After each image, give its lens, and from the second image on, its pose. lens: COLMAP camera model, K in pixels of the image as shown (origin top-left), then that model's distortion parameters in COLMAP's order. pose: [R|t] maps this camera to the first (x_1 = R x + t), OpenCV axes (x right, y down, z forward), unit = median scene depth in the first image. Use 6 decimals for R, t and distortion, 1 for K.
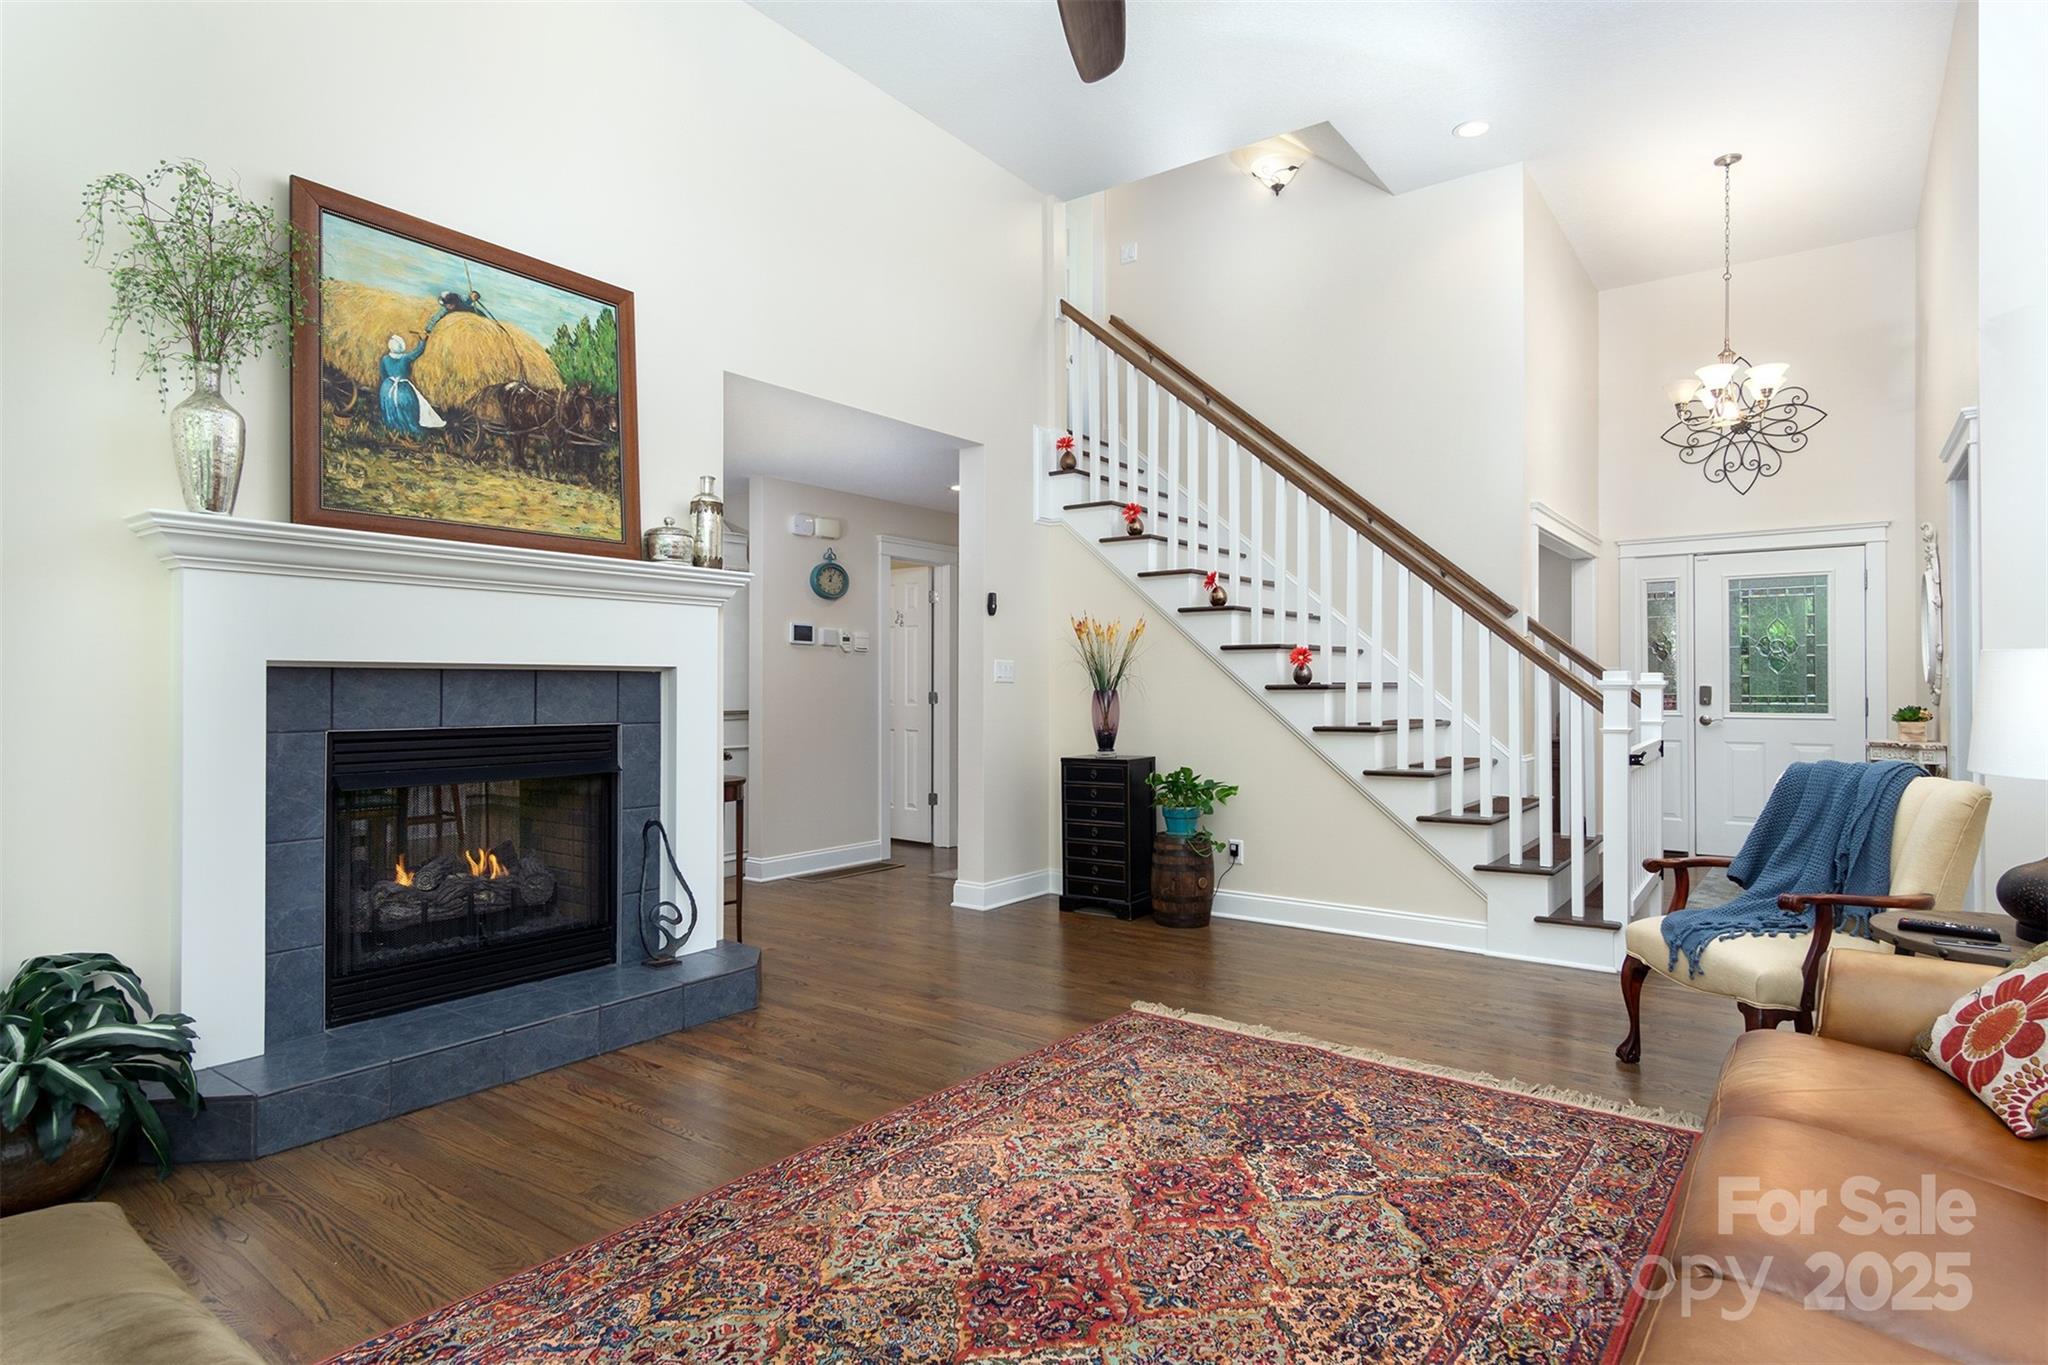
lens RADIAL K [[1082.5, 0, 1024.0], [0, 1082.5, 682.5], [0, 0, 1]] dist [0.002509, 0.000990]
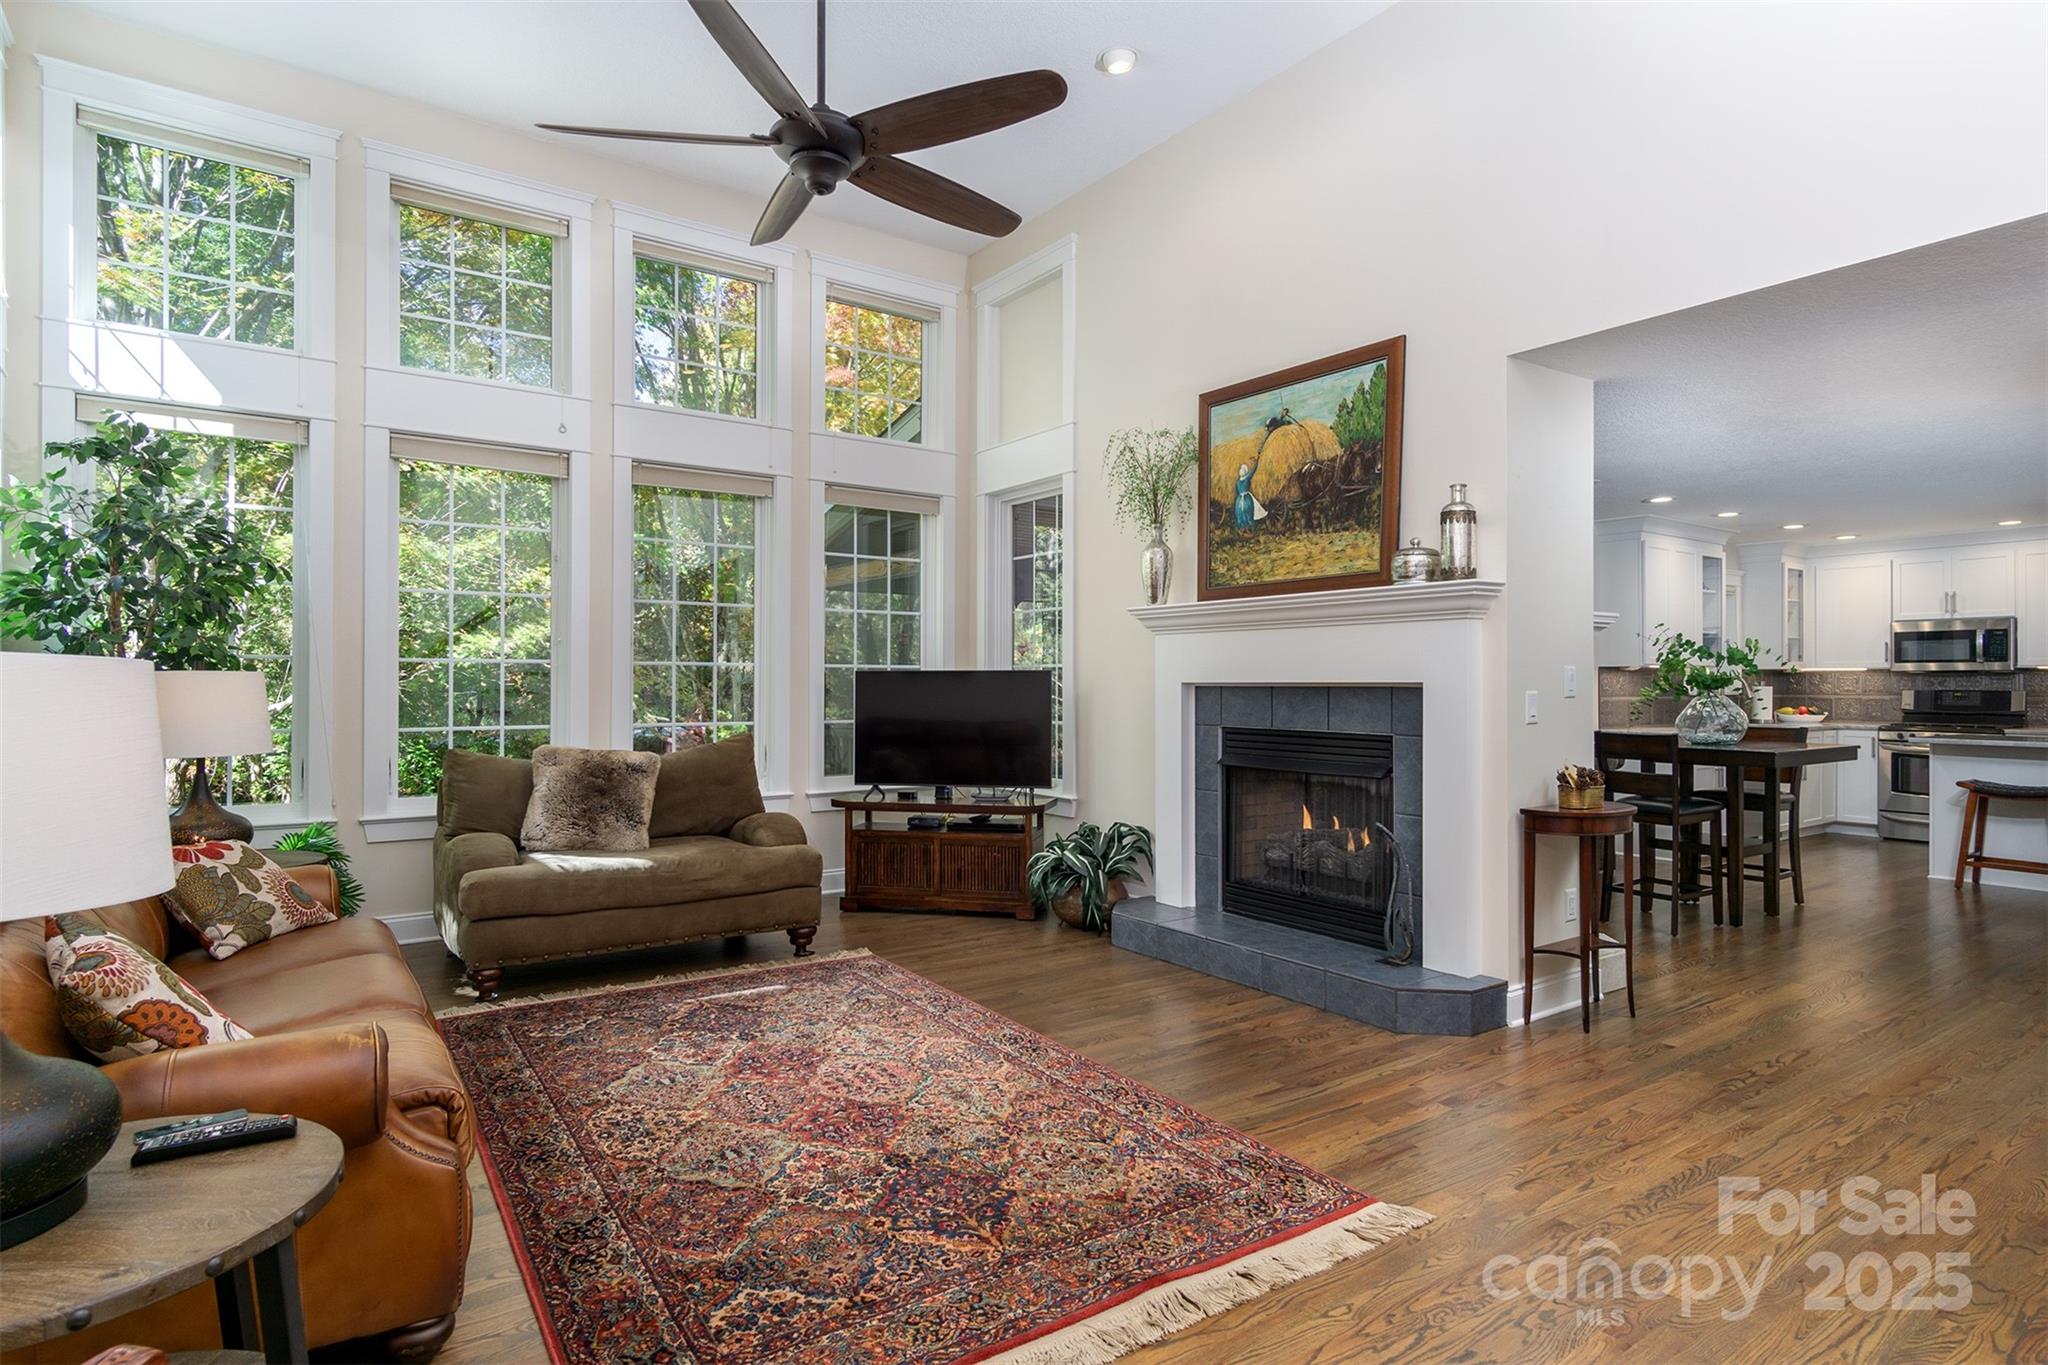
lens RADIAL K [[1082.5, 0, 1024.0], [0, 1082.5, 682.5], [0, 0, 1]] dist [0.002509, 0.000990]
pose [[-0.313451, -0.001542, -0.949603, 1.009494], [0.000215, 0.999999, -0.001695, -0.016954], [0.949604, -0.000736, -0.313451, 1.268510]]
